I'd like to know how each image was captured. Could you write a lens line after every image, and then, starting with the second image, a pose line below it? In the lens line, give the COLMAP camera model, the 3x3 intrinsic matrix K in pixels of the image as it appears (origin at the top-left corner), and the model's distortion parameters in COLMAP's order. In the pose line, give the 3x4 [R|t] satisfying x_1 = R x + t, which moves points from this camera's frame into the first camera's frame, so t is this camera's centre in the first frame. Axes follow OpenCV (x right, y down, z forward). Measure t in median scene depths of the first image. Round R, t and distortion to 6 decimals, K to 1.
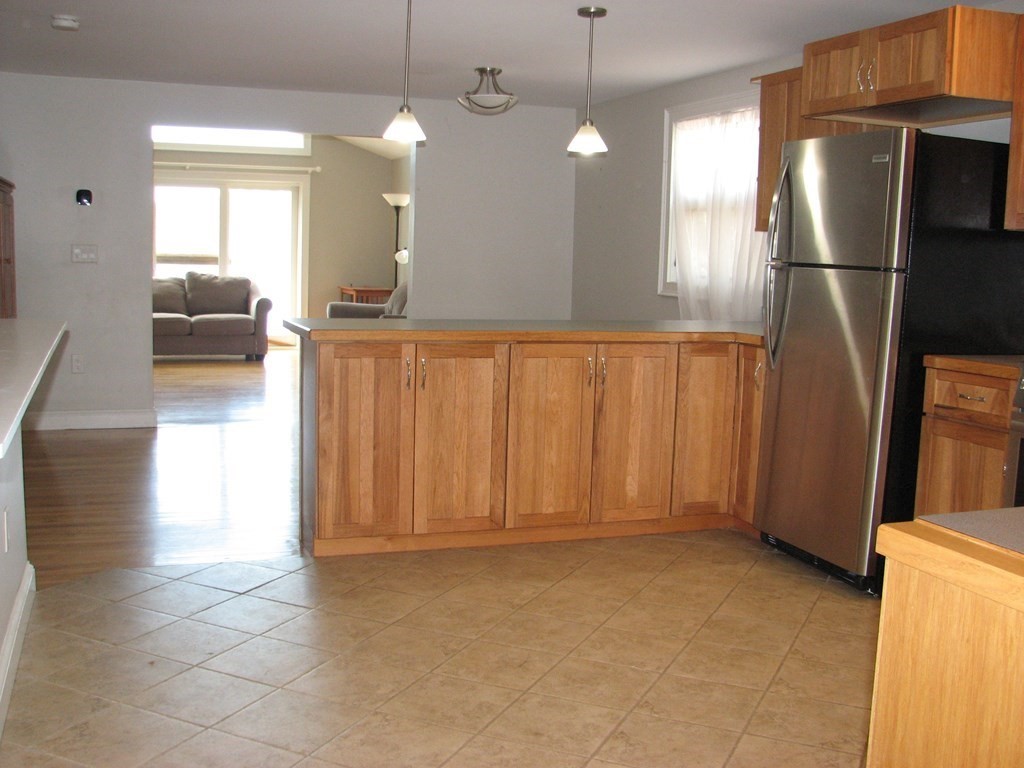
lens RADIAL K [[1061.5, 0, 514.7], [0, 1061.5, 385.1], [0, 0, 1]] dist [-0.209879, 0.228490]
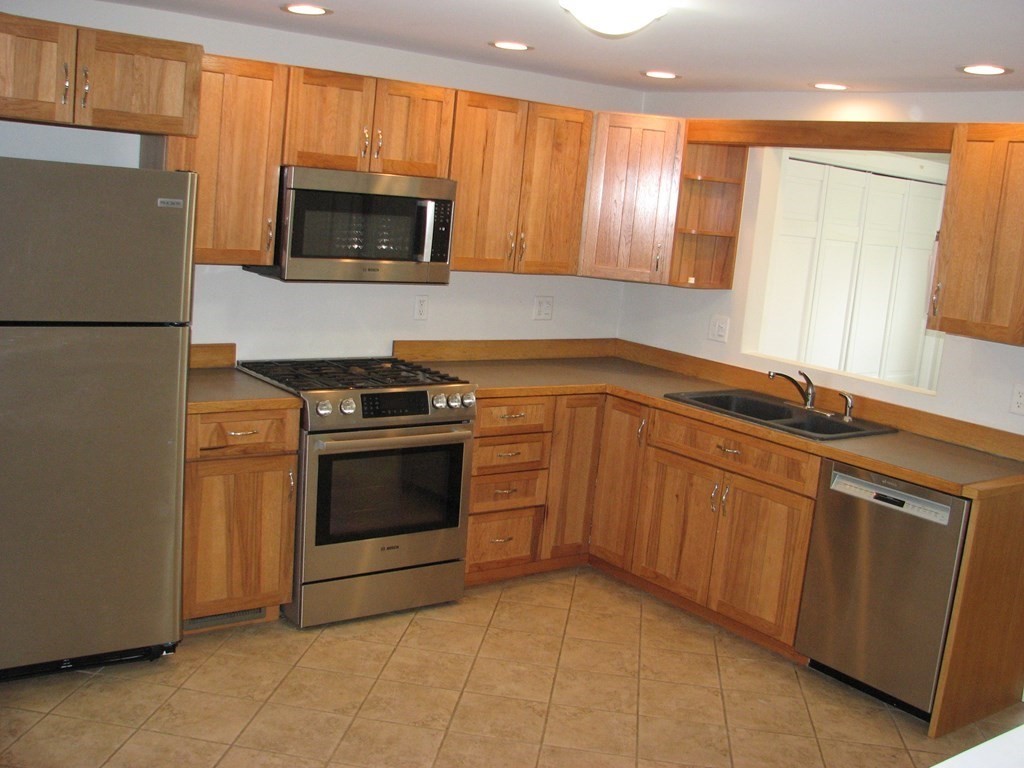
lens RADIAL K [[1061.5, 0, 514.7], [0, 1061.5, 385.1], [0, 0, 1]] dist [-0.209879, 0.228490]
pose [[-0.286007, -0.222081, 0.932137, -0.662442], [0.015509, 0.971572, 0.236235, -0.298233], [-0.958102, 0.082022, -0.274433, 1.055761]]
